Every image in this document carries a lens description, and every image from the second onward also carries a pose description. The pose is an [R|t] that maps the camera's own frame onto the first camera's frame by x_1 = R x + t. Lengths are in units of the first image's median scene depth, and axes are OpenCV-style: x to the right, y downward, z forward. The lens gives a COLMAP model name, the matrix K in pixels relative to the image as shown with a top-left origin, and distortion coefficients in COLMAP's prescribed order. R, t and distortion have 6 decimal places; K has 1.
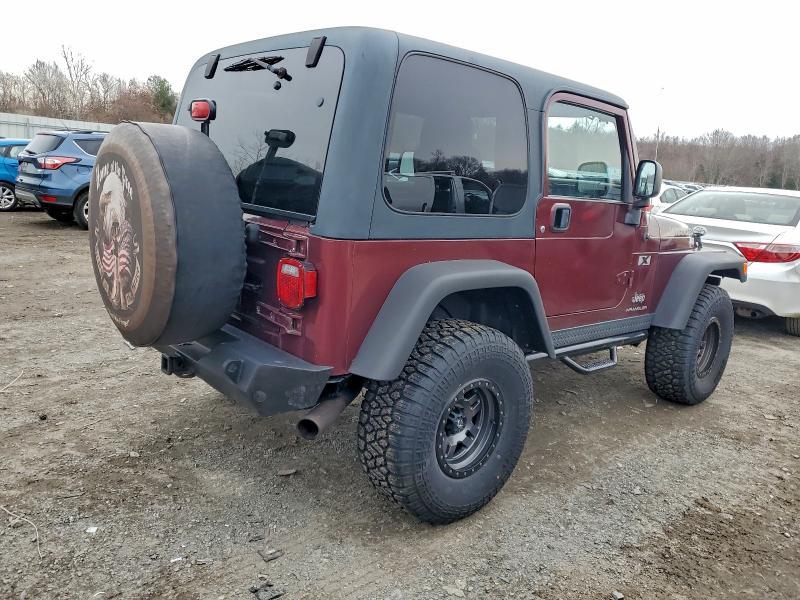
lens RADIAL K [[630.6, 0, 402.2], [0, 630.6, 299.3], [0, 0, 1]] dist [0.006307, 0.007303]
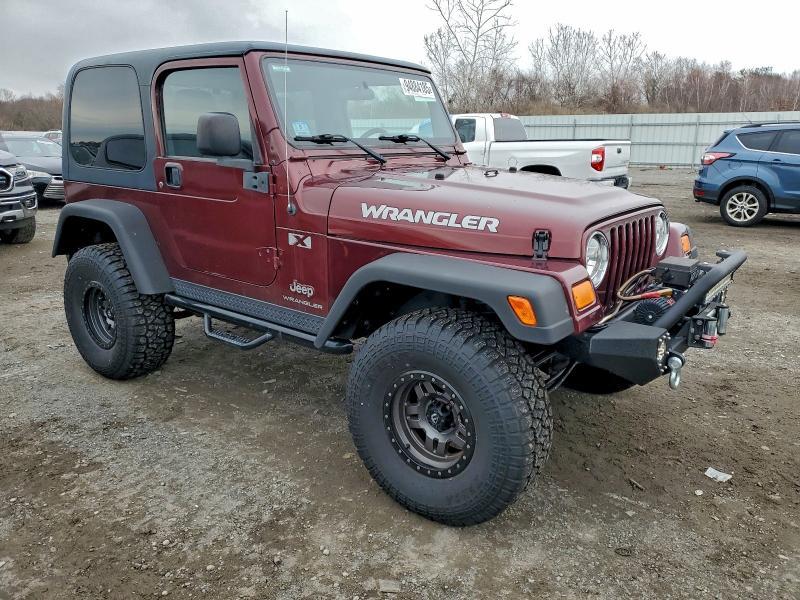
lens RADIAL K [[630.6, 0, 402.4], [0, 630.6, 300.0], [0, 0, 1]] dist [0.006307, 0.007303]
pose [[0.163198, 0.180026, -0.970029, 1.210042], [-0.193499, 0.969956, 0.147458, -0.134278], [0.967432, 0.163635, 0.193130, 1.022434]]
